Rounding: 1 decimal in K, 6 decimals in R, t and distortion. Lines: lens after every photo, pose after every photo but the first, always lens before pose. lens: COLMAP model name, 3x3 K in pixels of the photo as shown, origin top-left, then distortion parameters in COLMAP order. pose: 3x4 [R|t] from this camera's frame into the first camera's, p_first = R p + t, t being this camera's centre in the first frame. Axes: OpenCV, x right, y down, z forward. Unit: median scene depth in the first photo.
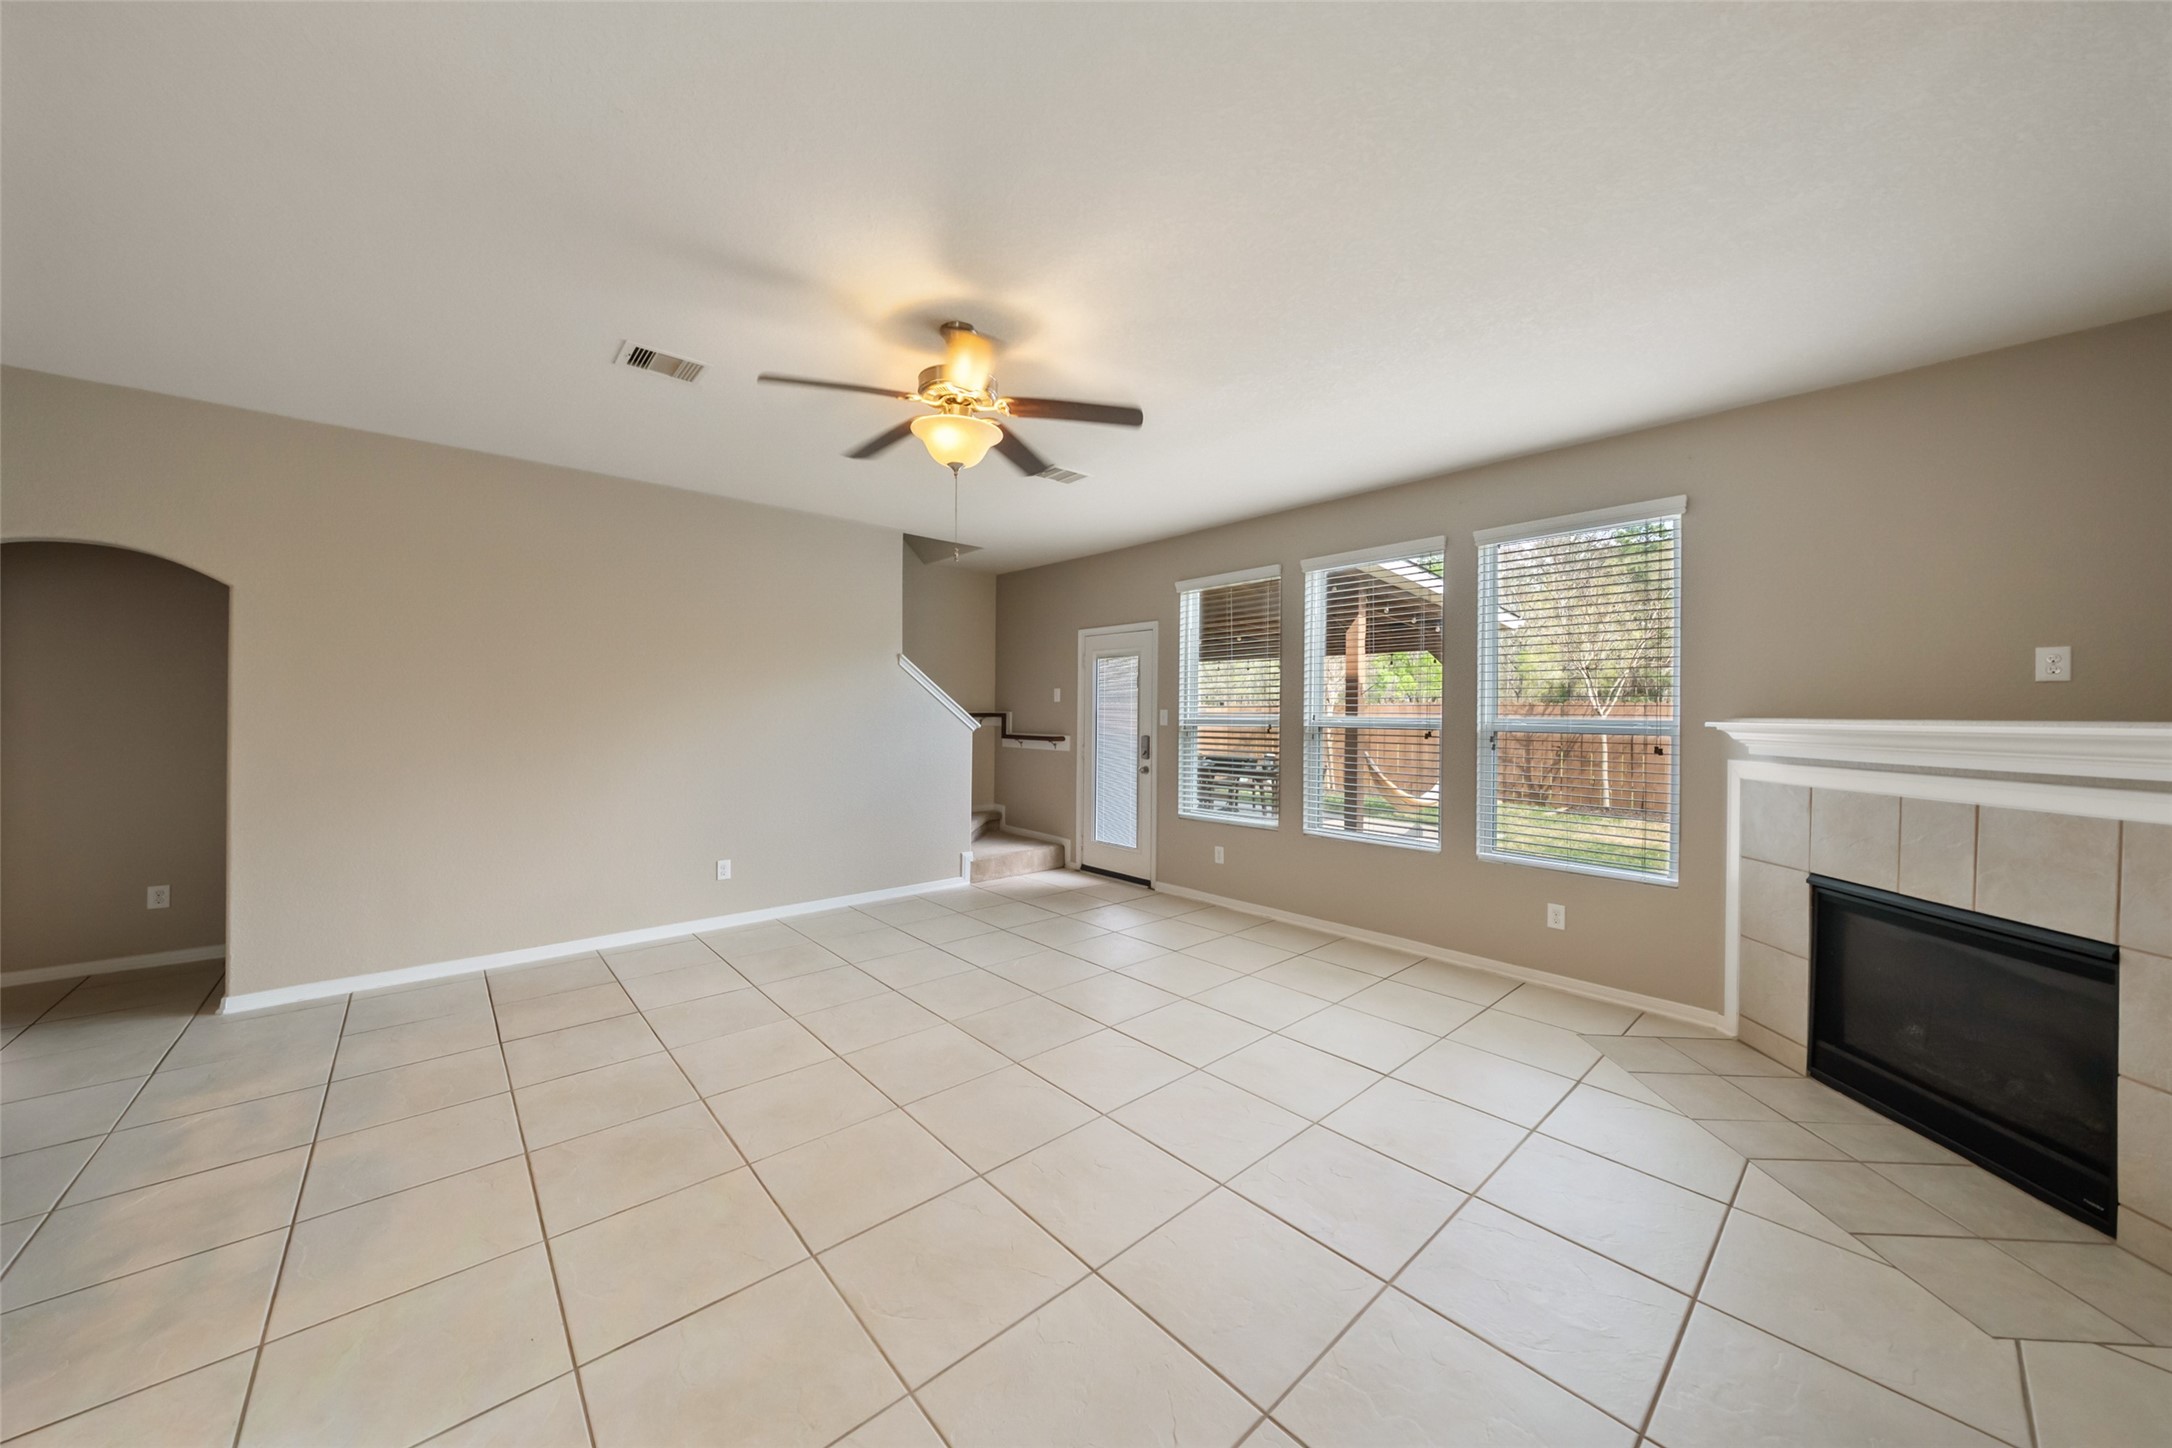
lens RADIAL K [[755.6, 0, 1087.3], [0, 755.6, 712.4], [0, 0, 1]] dist [0.001402, 0.000110]
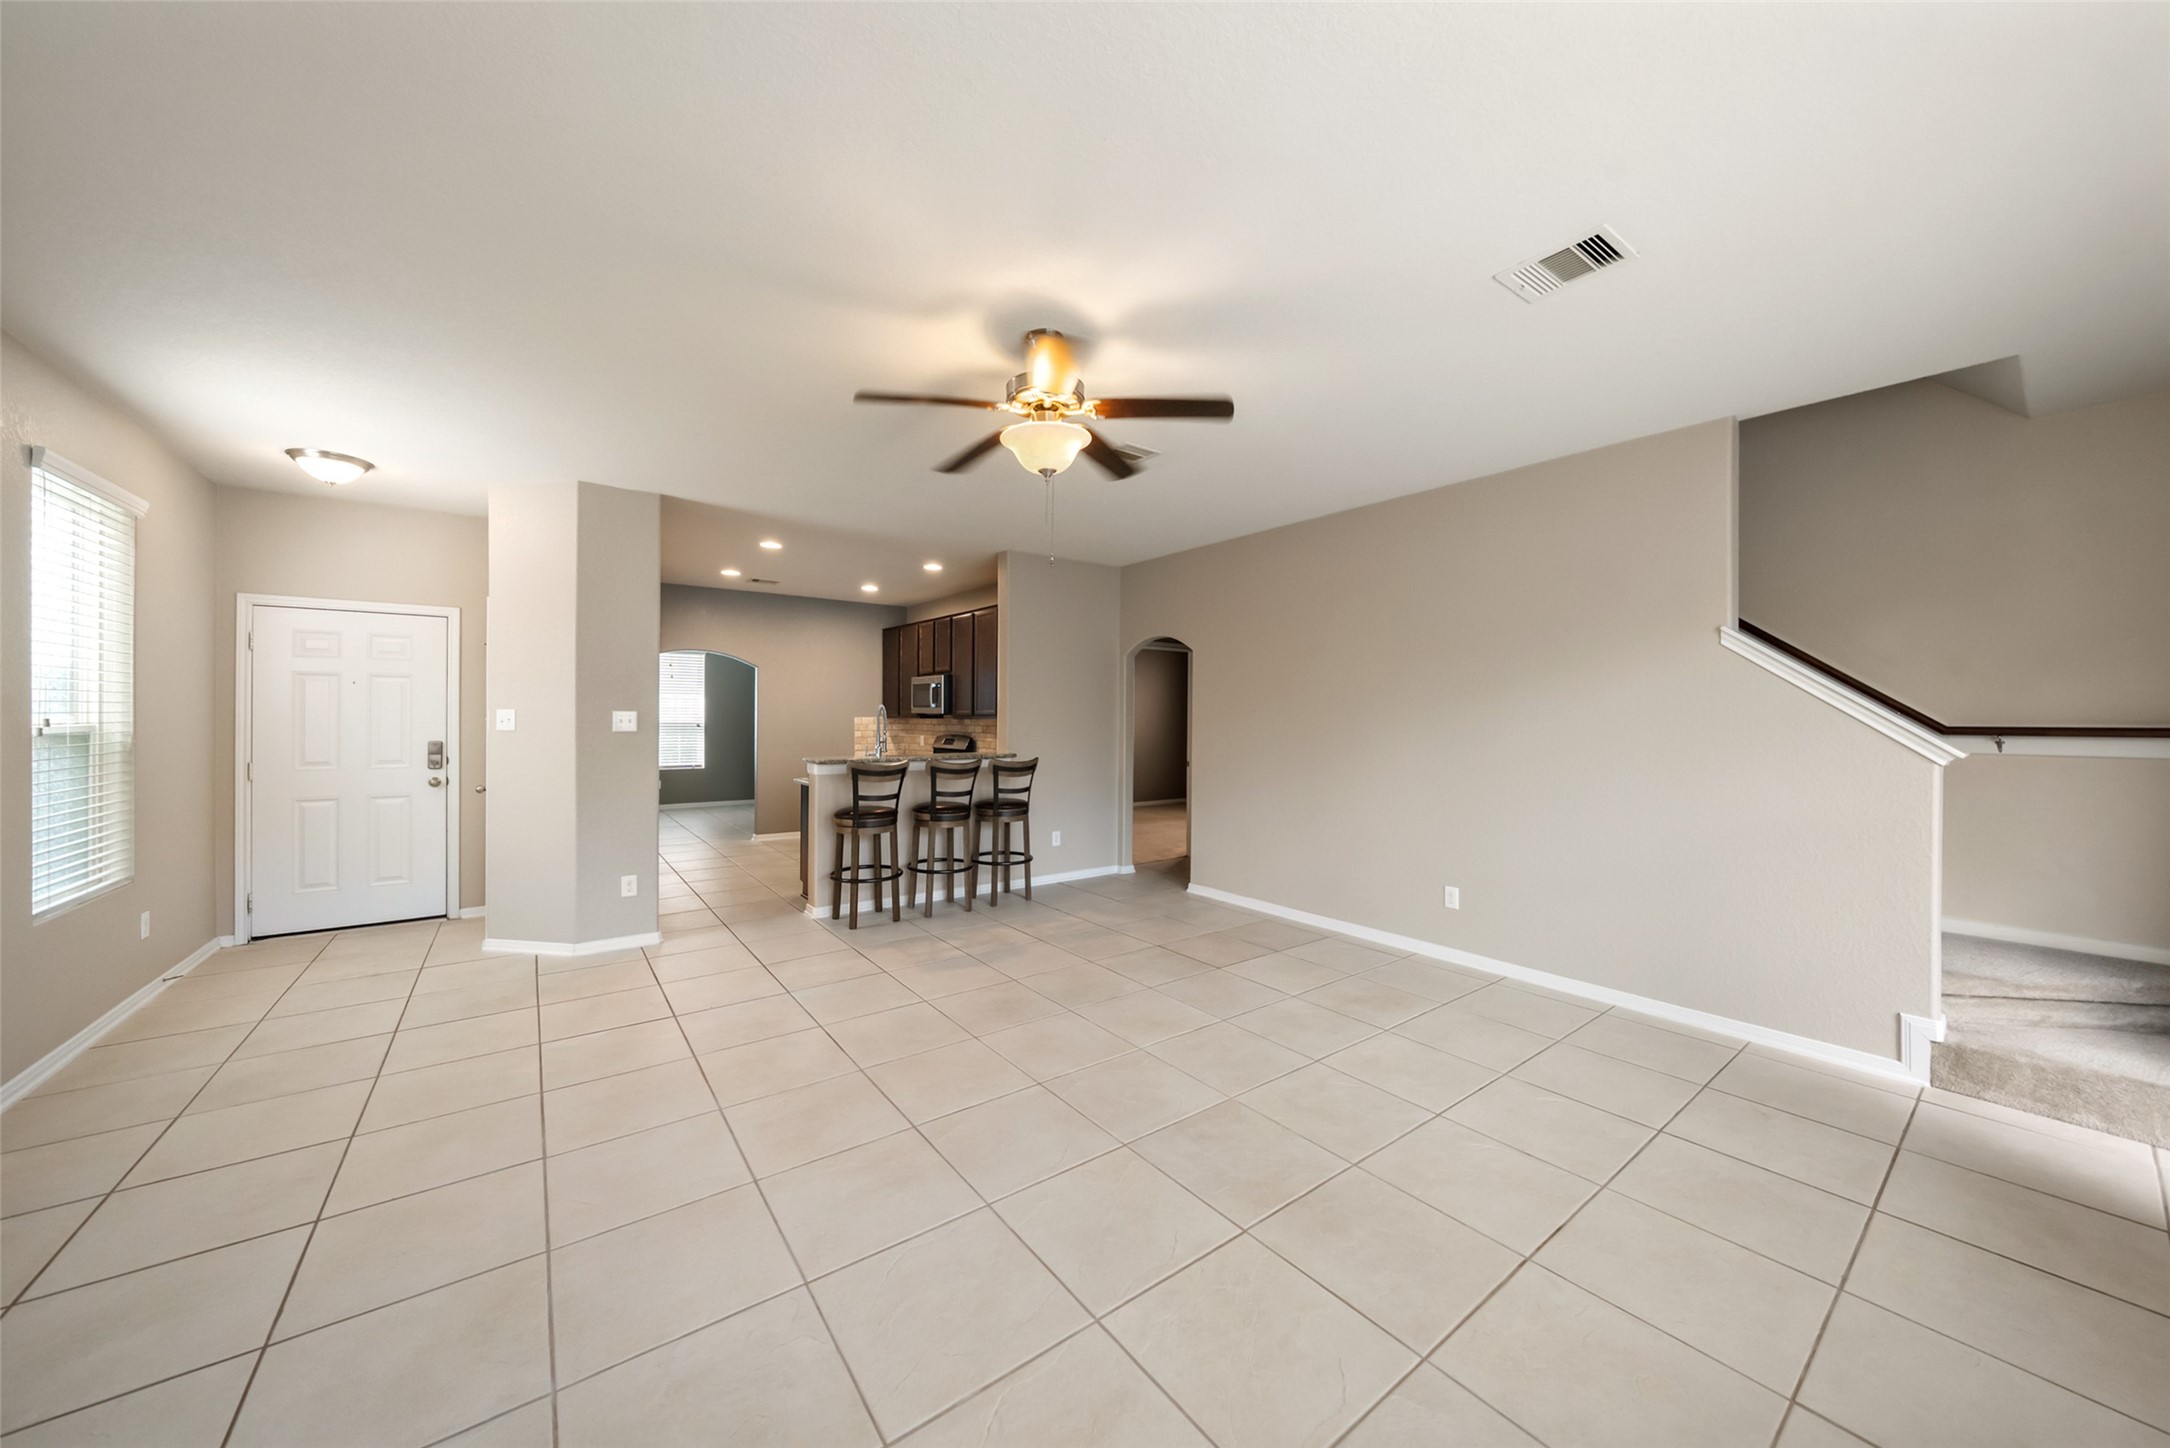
lens RADIAL K [[754.9, 0, 1086.9], [0, 754.9, 726.3], [0, 0, 1]] dist [0.001402, 0.000110]
pose [[-0.089327, -0.000385, -0.996002, 0.653118], [-0.008552, 0.999963, 0.000381, 0.008971], [0.995966, 0.008551, -0.089327, 0.917808]]
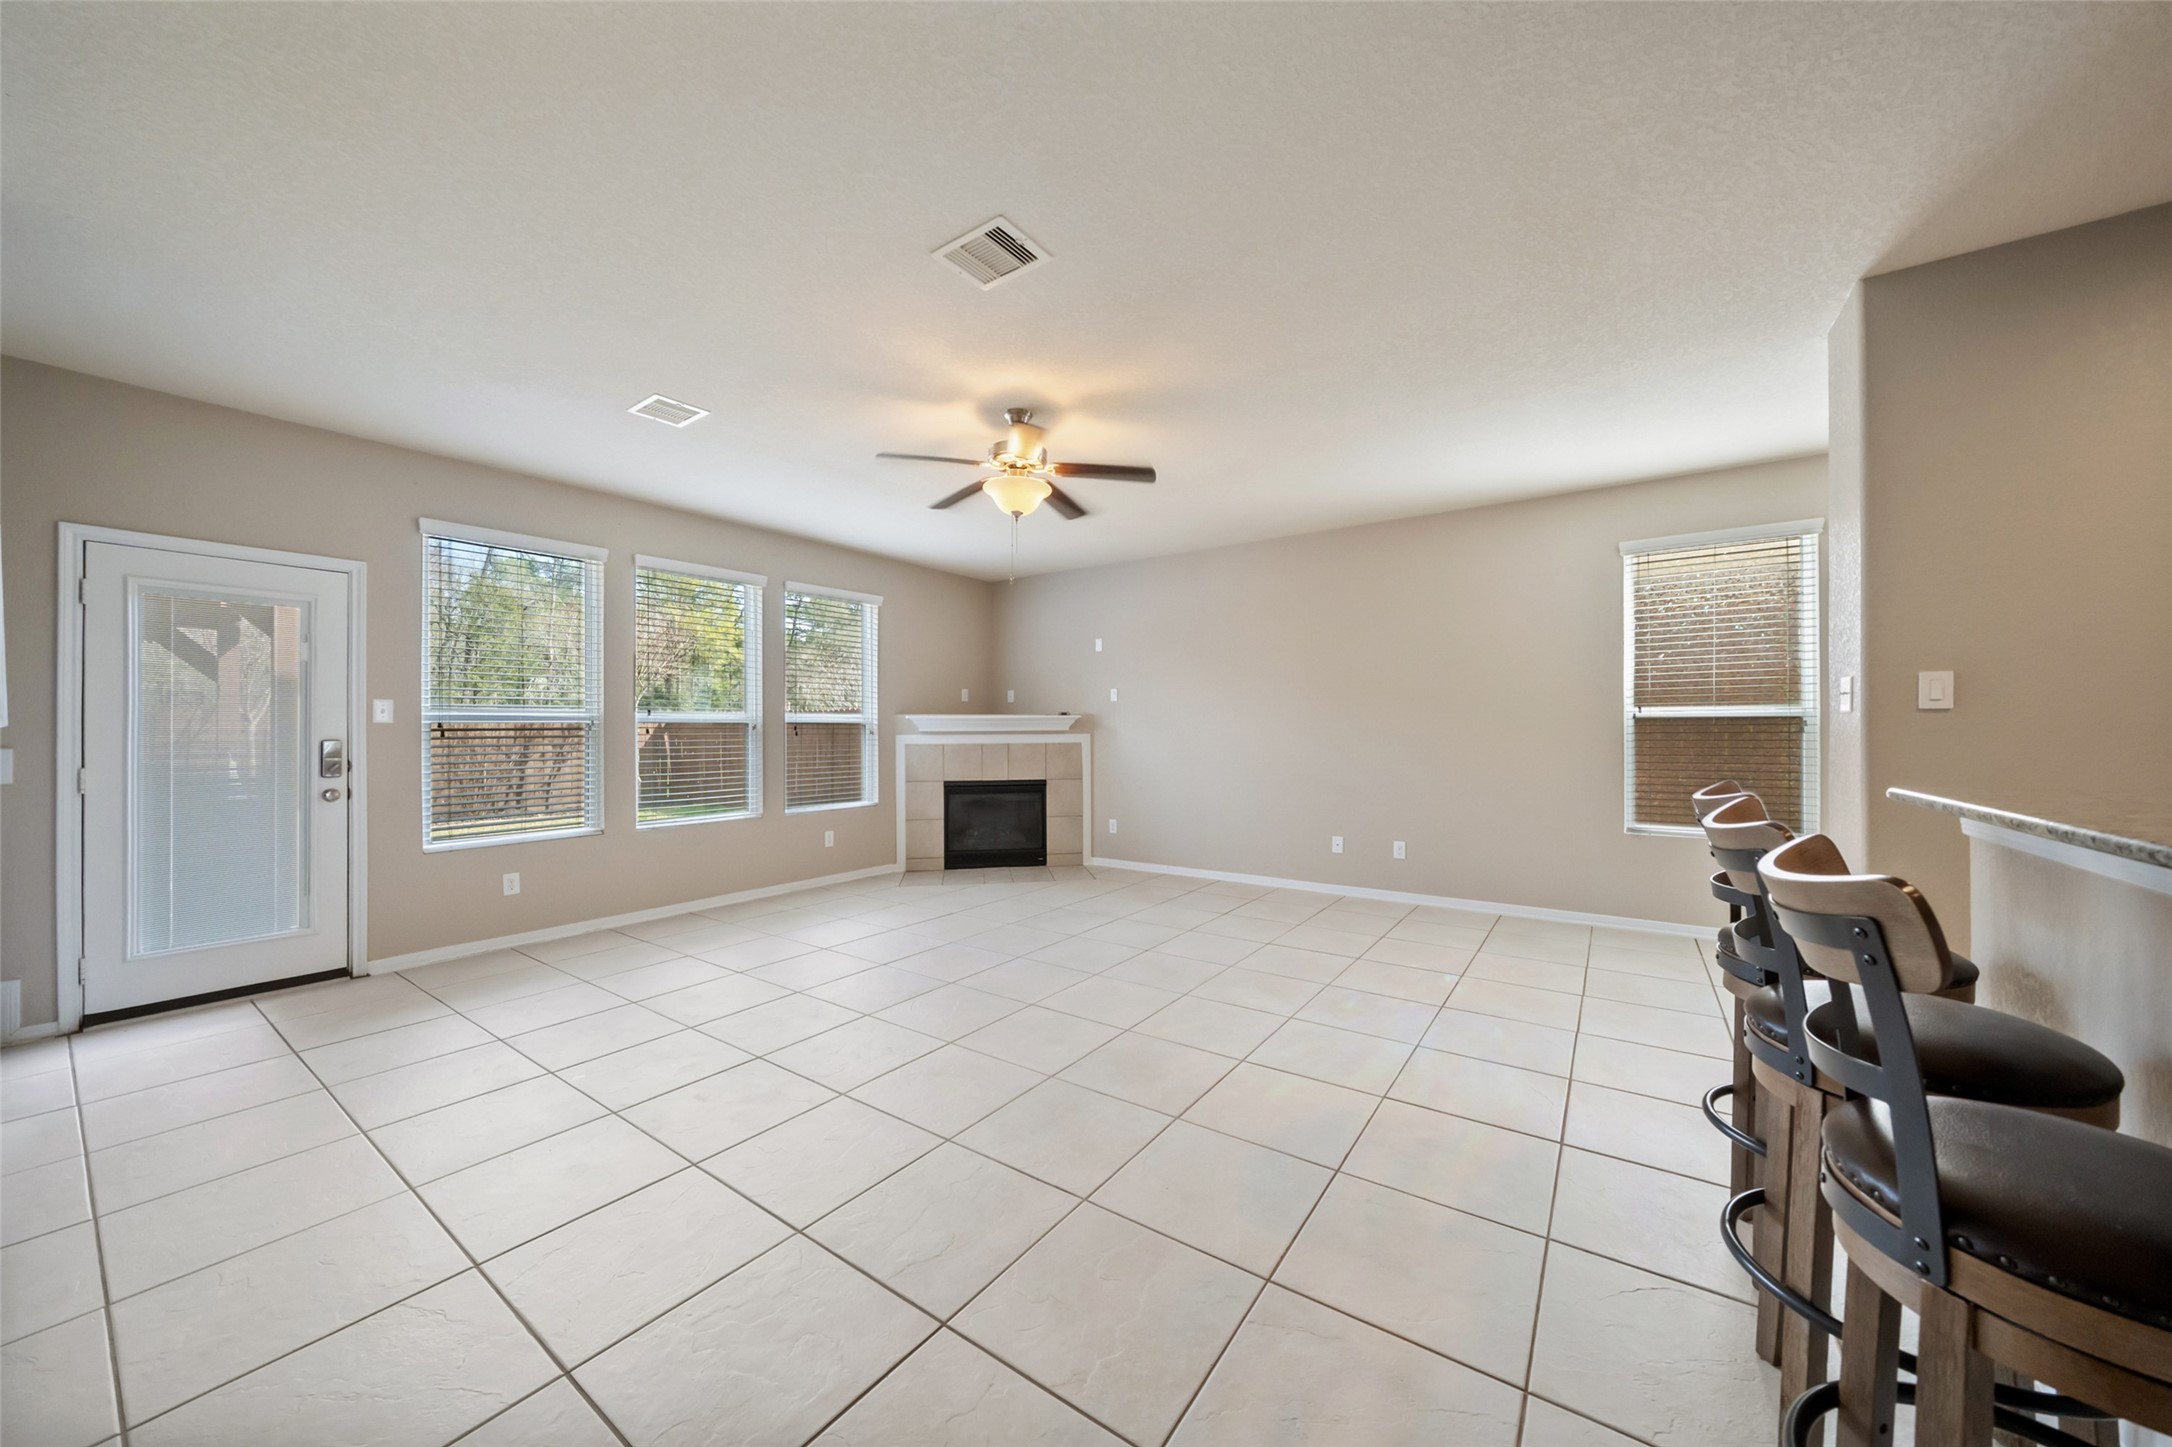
lens RADIAL K [[755.6, 0, 1084.4], [0, 755.6, 728.4], [0, 0, 1]] dist [0.001402, 0.000110]
pose [[-0.216443, -0.002456, 0.976292, -1.182778], [0.006121, 0.999974, 0.003872, 0.039847], [-0.976276, 0.006814, -0.216422, 0.931659]]
